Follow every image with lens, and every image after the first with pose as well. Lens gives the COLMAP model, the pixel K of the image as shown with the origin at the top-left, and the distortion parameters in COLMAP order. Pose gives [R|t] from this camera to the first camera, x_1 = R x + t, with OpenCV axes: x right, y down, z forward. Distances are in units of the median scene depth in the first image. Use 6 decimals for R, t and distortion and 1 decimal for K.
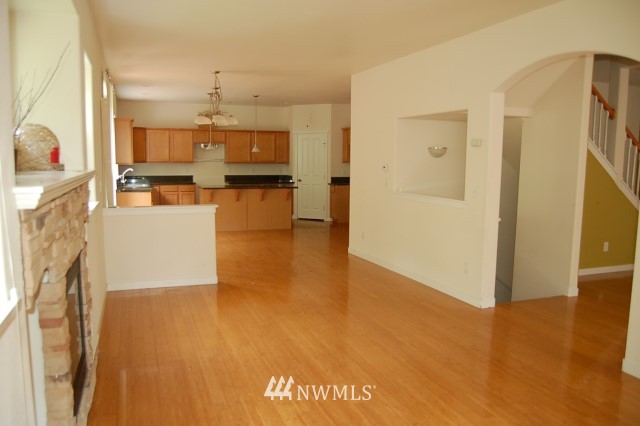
lens RADIAL K [[497.7, 0, 319.0], [0, 497.7, 213.0], [0, 0, 1]] dist [-0.080551, 0.005795]
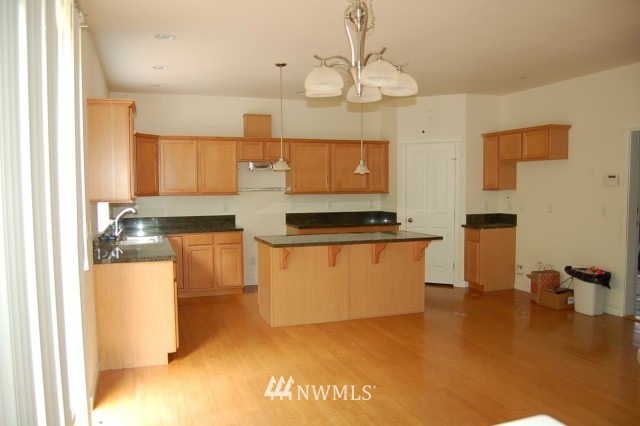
lens RADIAL K [[497.7, 0, 322.0], [0, 497.7, 211.0], [0, 0, 1]] dist [-0.080551, 0.005795]
pose [[0.999839, -0.017244, -0.004936, -0.149752], [0.016933, 0.998205, -0.057450, -0.045323], [0.005918, 0.057357, 0.998336, 0.405948]]
